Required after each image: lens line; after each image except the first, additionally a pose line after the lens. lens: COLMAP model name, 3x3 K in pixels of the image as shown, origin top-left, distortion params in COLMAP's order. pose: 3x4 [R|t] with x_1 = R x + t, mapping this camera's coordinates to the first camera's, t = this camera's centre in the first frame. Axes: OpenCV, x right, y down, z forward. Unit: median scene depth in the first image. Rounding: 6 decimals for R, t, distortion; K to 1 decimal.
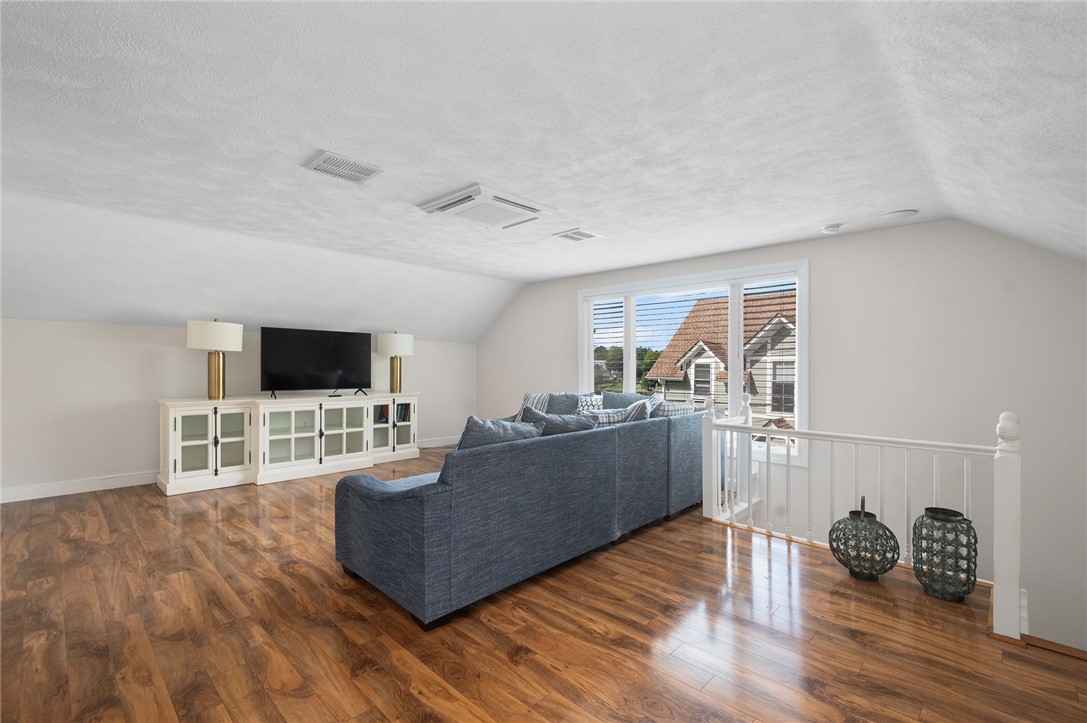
lens RADIAL K [[478.8, 0, 543.1], [0, 478.8, 358.5], [0, 0, 1]] dist [-0.000136, 0.000464]
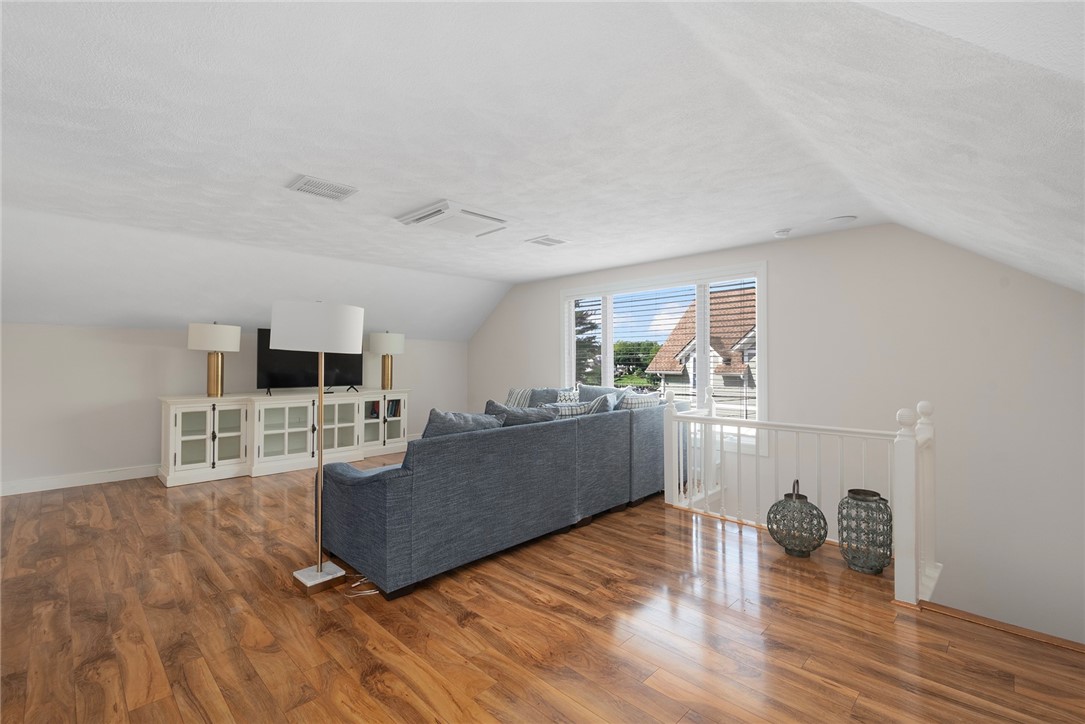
lens RADIAL K [[476.7, 0, 543.4], [0, 476.7, 341.6], [0, 0, 1]] dist [0.000630, 0.000300]
pose [[0.999918, -0.009121, -0.008956, 0.107614], [0.008870, 0.999577, -0.027701, -0.002801], [0.009205, 0.027619, 0.999576, -0.105177]]
